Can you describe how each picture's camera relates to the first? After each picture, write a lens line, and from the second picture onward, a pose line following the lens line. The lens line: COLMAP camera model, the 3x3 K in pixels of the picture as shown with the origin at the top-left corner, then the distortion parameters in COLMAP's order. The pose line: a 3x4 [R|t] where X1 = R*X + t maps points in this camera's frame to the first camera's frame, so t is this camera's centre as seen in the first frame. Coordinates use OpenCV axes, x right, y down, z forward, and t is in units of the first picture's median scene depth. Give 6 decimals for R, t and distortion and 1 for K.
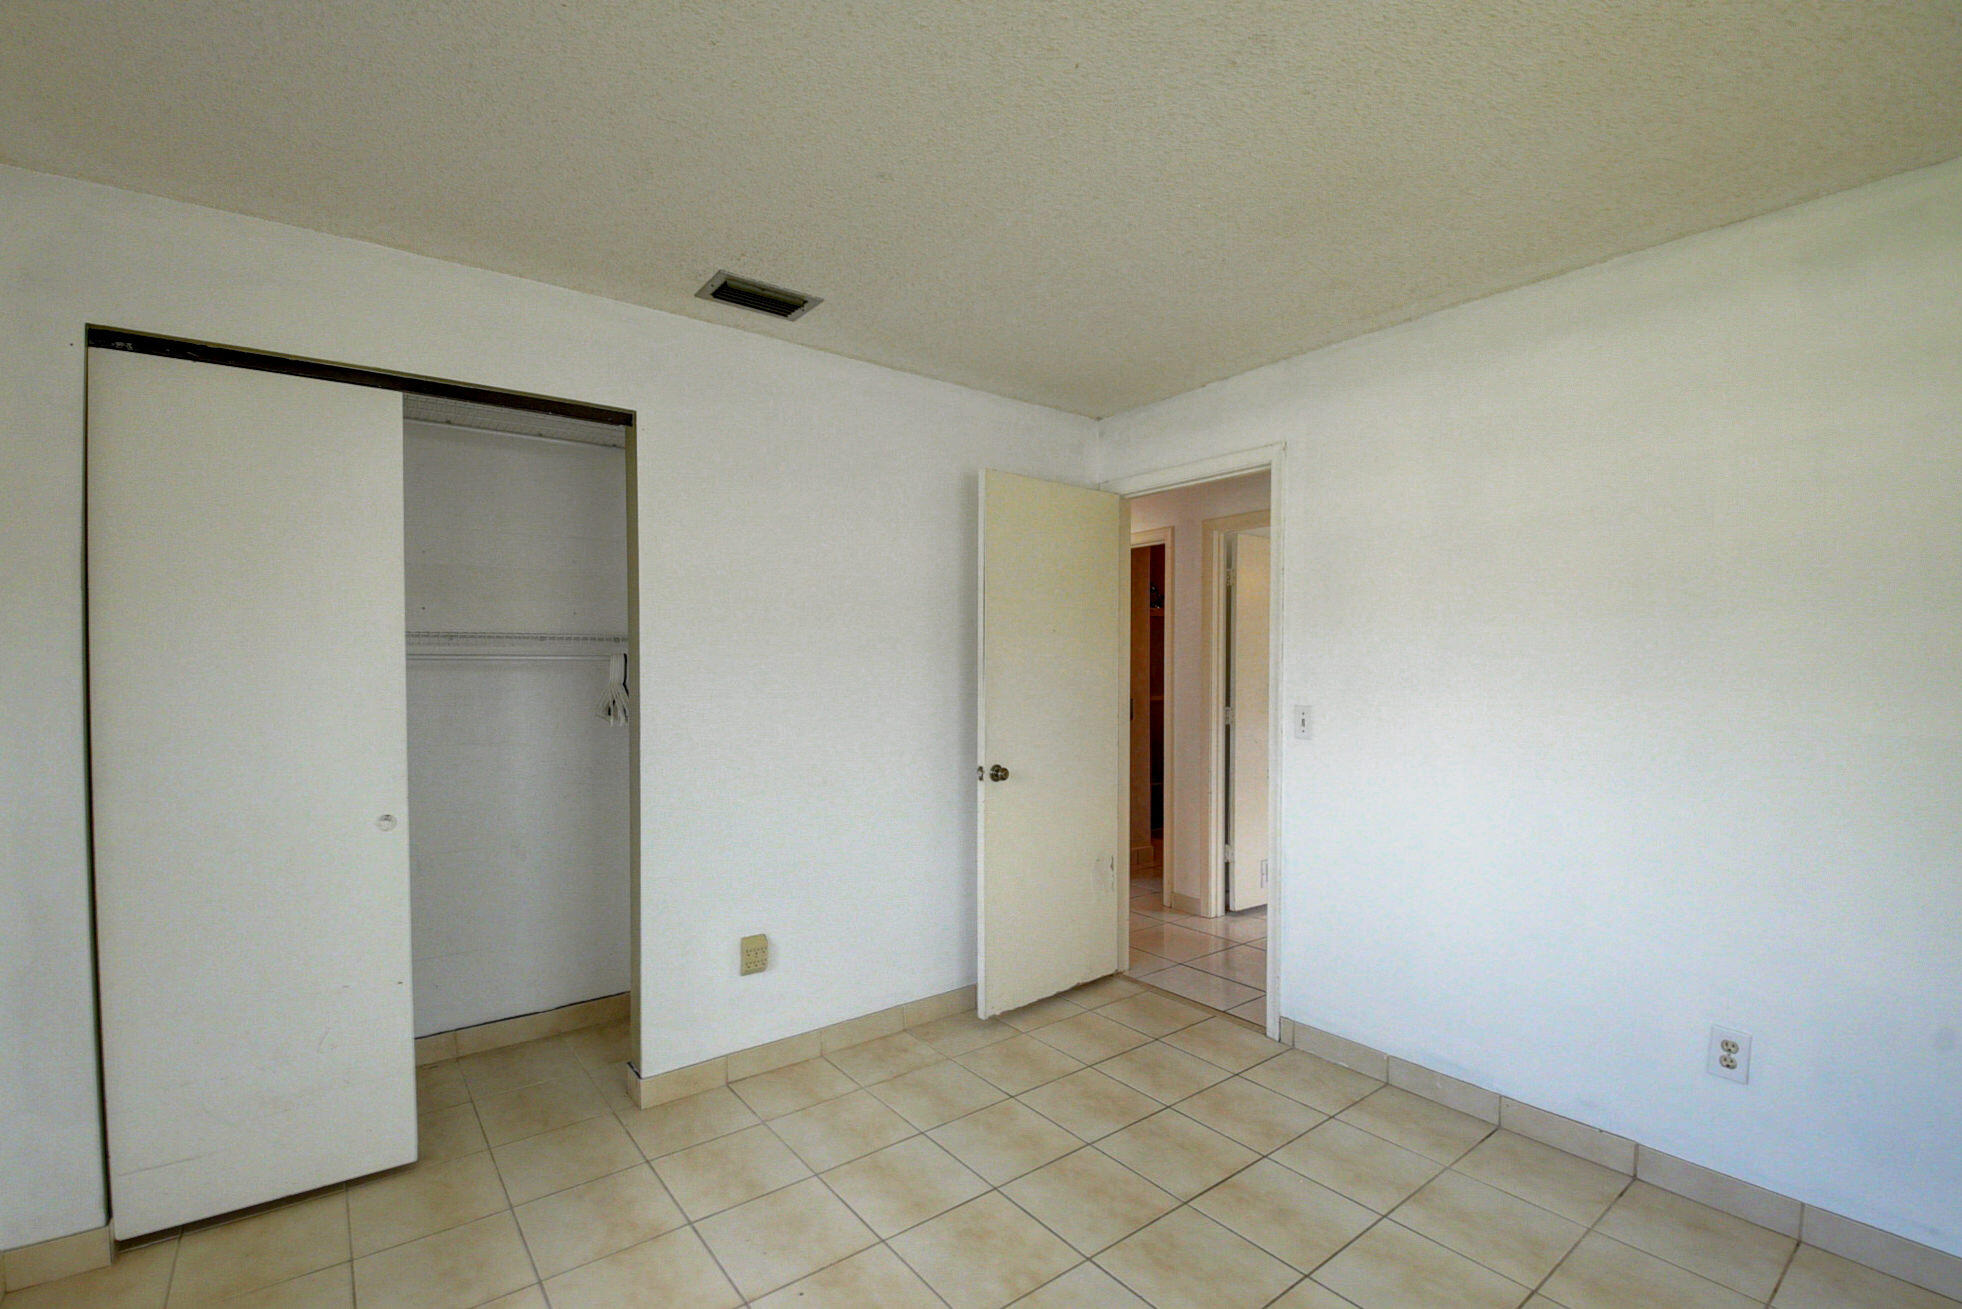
lens RADIAL K [[866.2, 0, 976.0], [0, 866.2, 684.2], [0, 0, 1]] dist [0.022158, -0.028971]
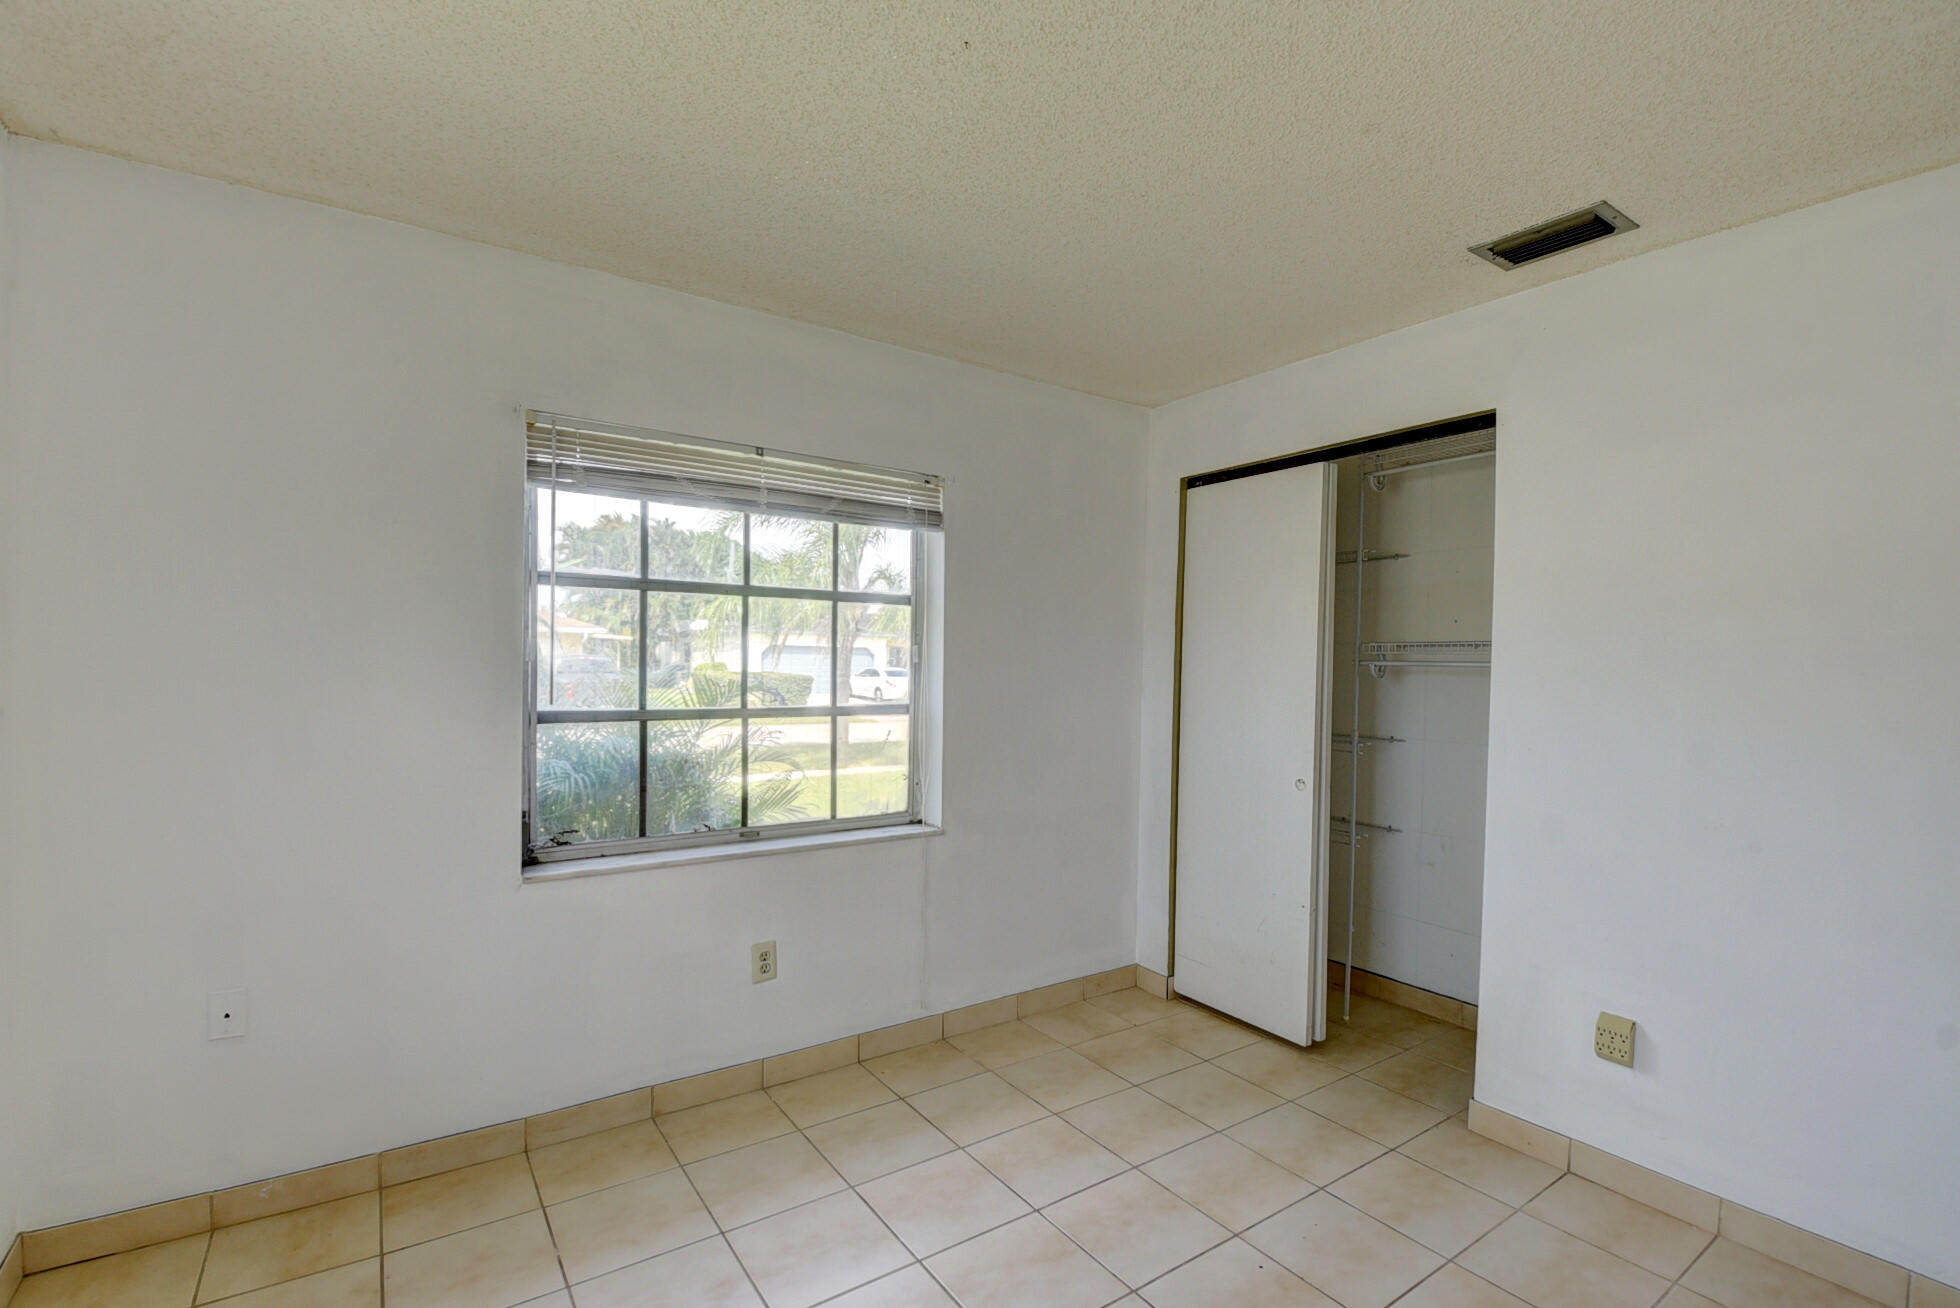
lens RADIAL K [[865.3, 0, 975.0], [0, 865.3, 683.7], [0, 0, 1]] dist [0.022158, -0.028971]
pose [[-0.043842, 0.028258, -0.998639, 0.622521], [-0.035045, 0.998941, 0.029805, -0.019629], [0.998424, 0.036304, -0.042805, 0.492345]]
